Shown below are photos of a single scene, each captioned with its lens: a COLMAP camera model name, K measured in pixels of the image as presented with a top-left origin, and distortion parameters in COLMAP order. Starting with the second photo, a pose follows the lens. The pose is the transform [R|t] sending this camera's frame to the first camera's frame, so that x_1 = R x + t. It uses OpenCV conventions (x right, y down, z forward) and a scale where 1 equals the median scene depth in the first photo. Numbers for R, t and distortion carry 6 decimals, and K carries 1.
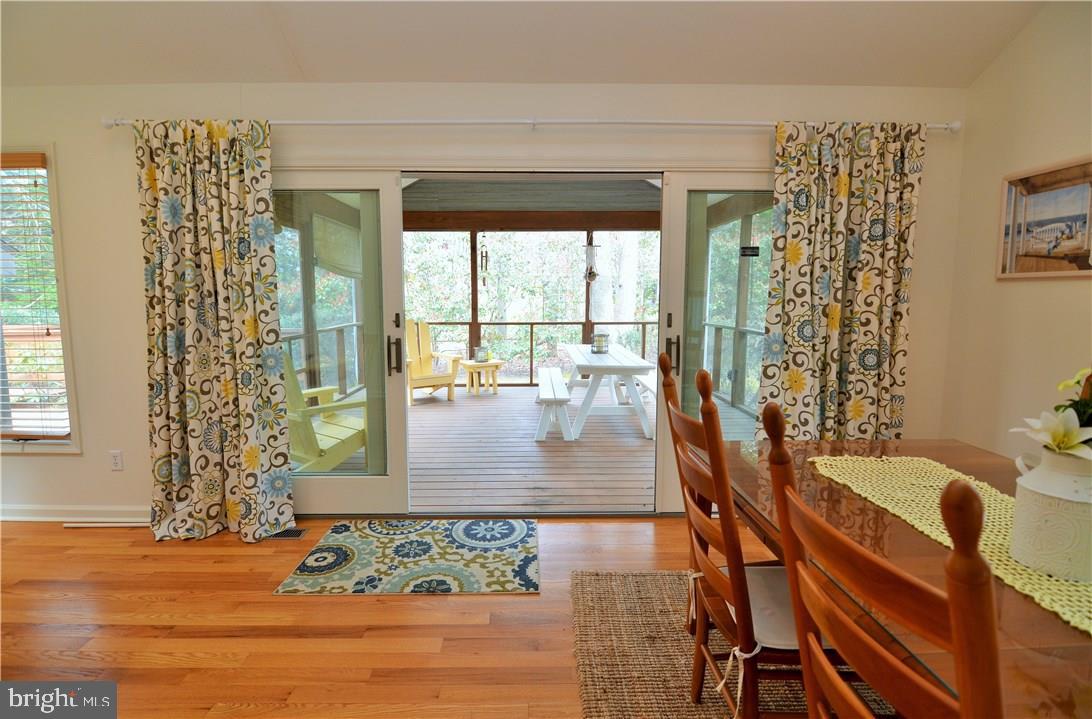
lens RADIAL K [[530.0, 0, 546.0], [0, 530.0, 359.5], [0, 0, 1]] dist [-0.002454, -0.010792]
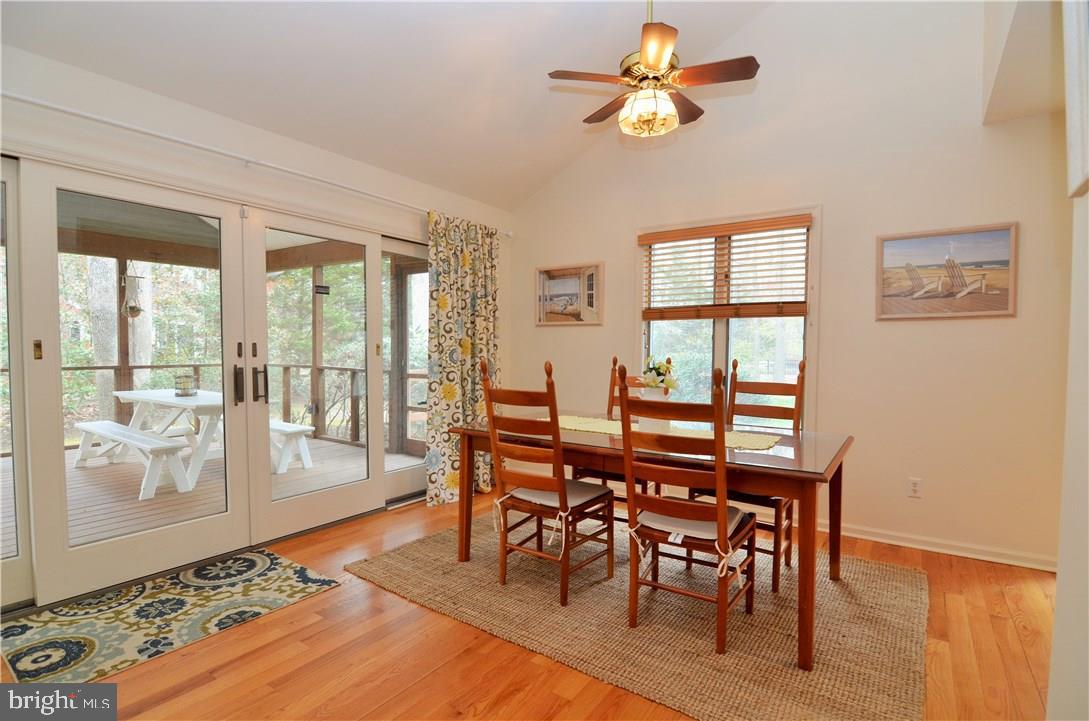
lens RADIAL K [[528.6, 0, 544.5], [0, 528.6, 360.5], [0, 0, 1]] dist [-0.002454, -0.010792]
pose [[0.592787, -0.015183, 0.805216, -0.528440], [0.086732, 0.995211, -0.045085, 0.043904], [-0.800675, 0.096564, 0.591265, -0.048630]]
